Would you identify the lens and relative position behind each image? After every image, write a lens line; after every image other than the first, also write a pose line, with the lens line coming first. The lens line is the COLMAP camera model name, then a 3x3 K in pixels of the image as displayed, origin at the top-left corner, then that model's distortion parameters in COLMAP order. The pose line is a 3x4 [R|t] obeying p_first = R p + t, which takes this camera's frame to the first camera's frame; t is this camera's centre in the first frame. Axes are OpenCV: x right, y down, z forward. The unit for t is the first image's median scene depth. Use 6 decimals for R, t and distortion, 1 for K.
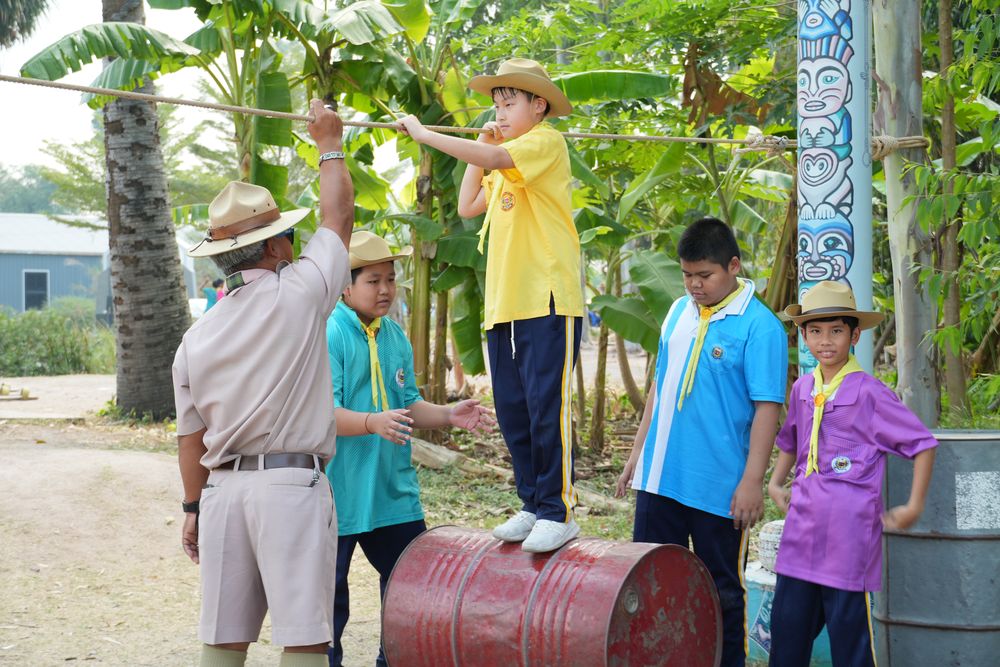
lens RADIAL K [[2065.4, 0, 502.6], [0, 2065.4, 334.4], [0, 0, 1]] dist [0.055425, 0.000000]
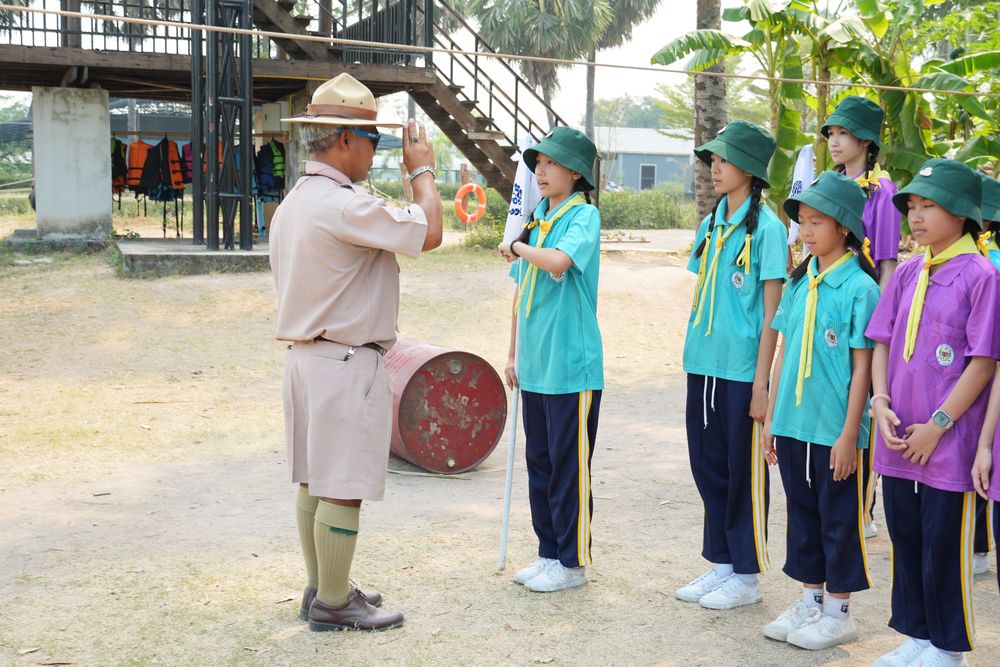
lens RADIAL K [[1345.5, 0, 502.8], [0, 1345.5, 337.4], [0, 0, 1]] dist [0.066668, 0.000000]
pose [[0.946808, 0.054920, -0.317079, 0.026816], [-0.024081, 0.994658, 0.100375, 0.000030], [0.320897, -0.087400, 0.943073, -0.143484]]
